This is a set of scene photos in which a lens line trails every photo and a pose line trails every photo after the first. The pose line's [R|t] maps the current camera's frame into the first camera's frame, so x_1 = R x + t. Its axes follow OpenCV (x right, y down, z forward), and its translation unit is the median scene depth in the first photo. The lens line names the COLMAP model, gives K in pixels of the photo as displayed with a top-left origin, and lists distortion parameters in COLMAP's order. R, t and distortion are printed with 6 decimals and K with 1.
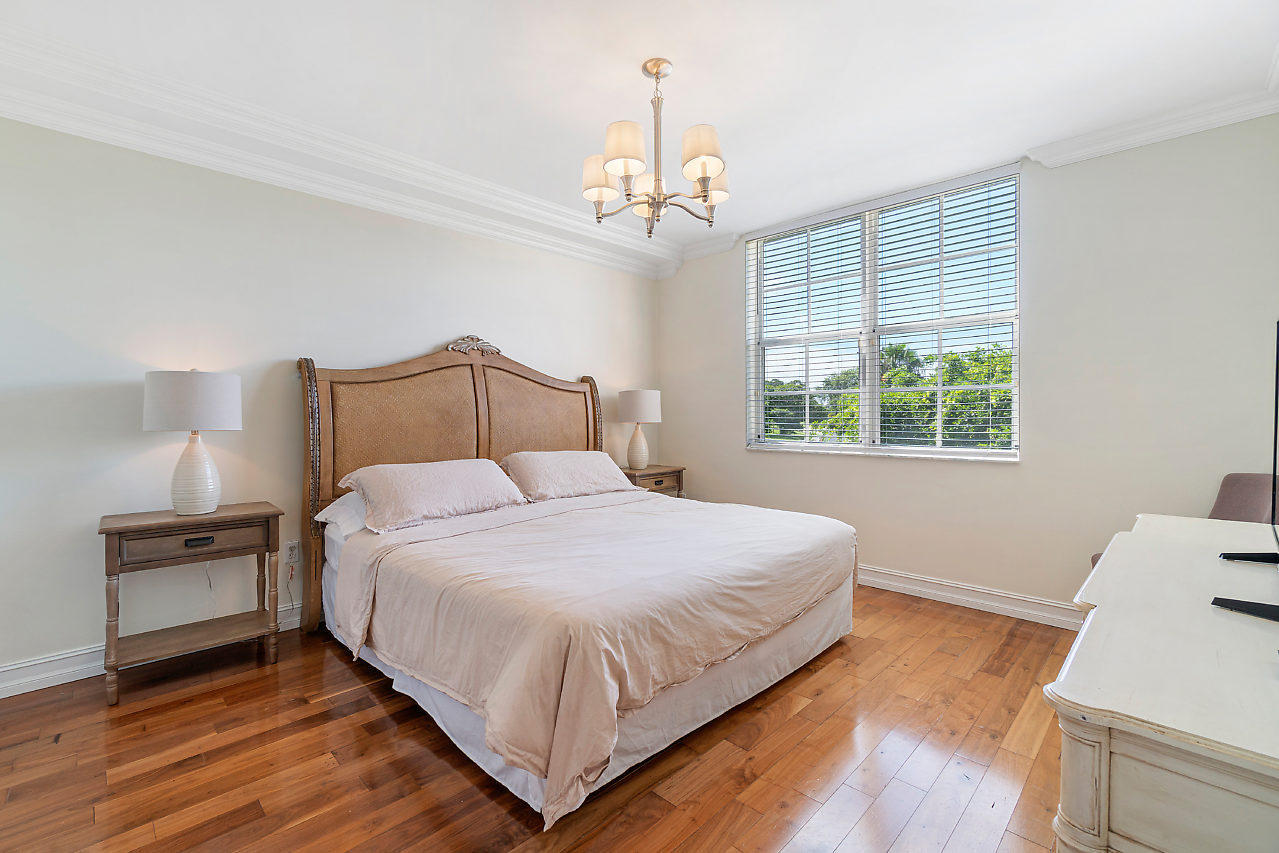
lens RADIAL K [[555.6, 0, 614.2], [0, 555.6, 399.2], [0, 0, 1]] dist [-0.005165, 0.000599]
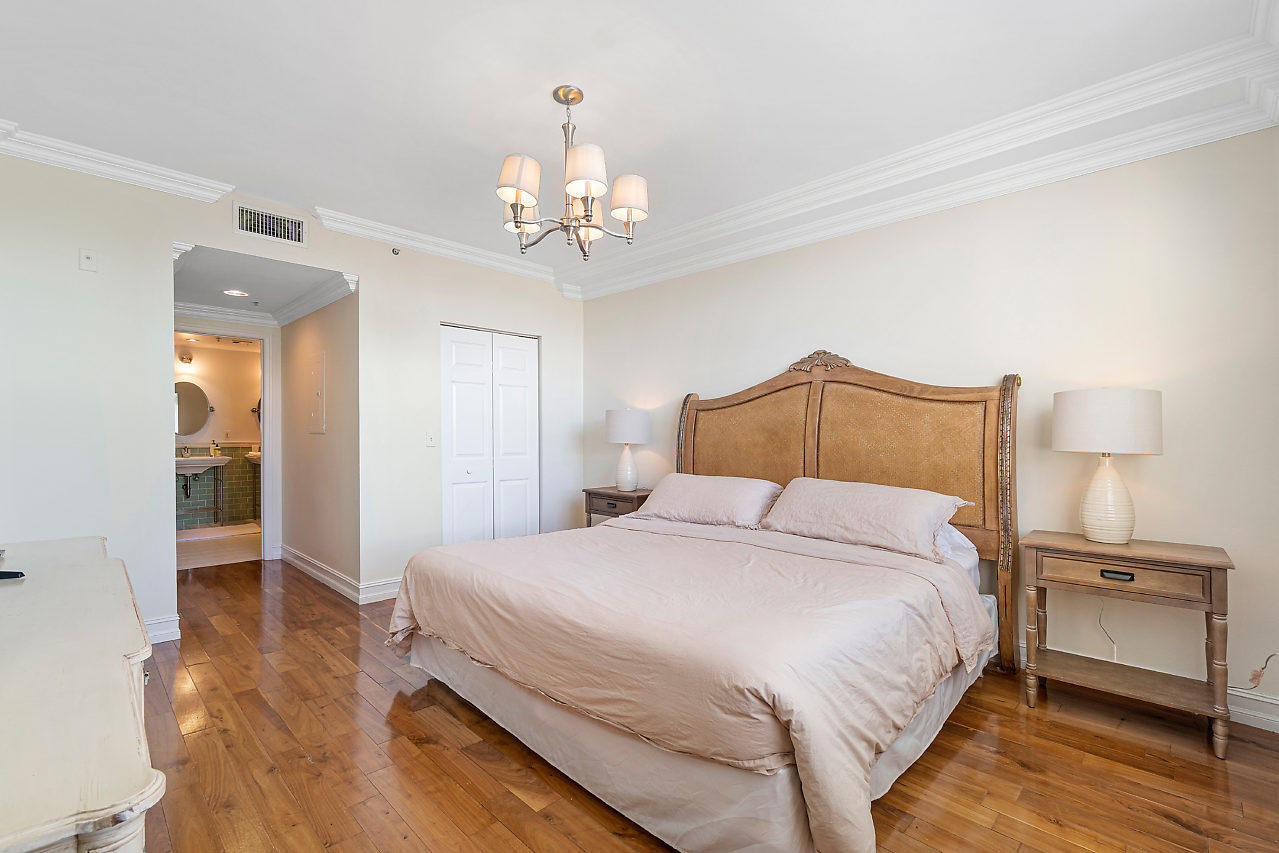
lens RADIAL K [[555.6, 0, 633.4], [0, 555.6, 433.3], [0, 0, 1]] dist [-0.005165, 0.000599]
pose [[0.025153, -0.001381, -0.999683, 0.807590], [0.017165, 0.999852, -0.000950, 0.023919], [0.999536, -0.017136, 0.025173, 0.812852]]
